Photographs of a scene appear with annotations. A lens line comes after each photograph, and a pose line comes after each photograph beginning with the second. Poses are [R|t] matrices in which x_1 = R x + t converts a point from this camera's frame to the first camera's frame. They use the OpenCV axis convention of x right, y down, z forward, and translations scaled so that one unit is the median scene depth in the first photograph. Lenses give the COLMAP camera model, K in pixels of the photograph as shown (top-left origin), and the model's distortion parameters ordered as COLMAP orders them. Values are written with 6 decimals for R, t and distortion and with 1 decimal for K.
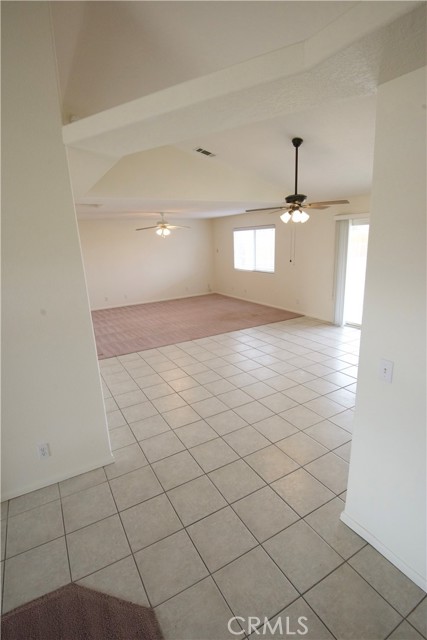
lens RADIAL K [[308.5, 0, 215.3], [0, 308.5, 320.0], [0, 0, 1]] dist [-0.012552, -0.014126]
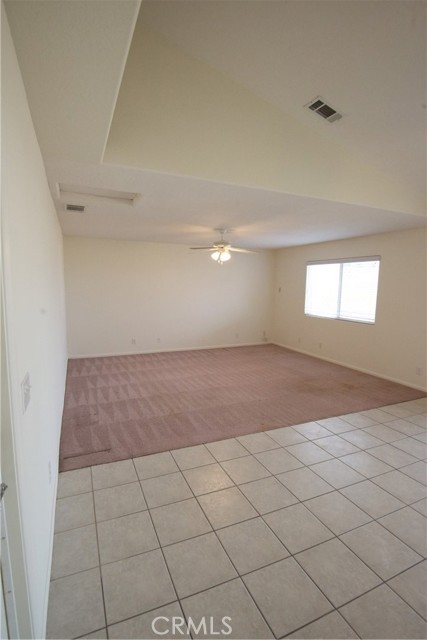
lens RADIAL K [[308.5, 0, 209.6], [0, 308.5, 317.0], [0, 0, 1]] dist [-0.012552, -0.014126]
pose [[0.990666, 0.072109, -0.115677, -0.097355], [-0.088331, 0.985935, -0.141878, -0.041244], [0.103820, 0.150771, 0.983102, 0.302863]]
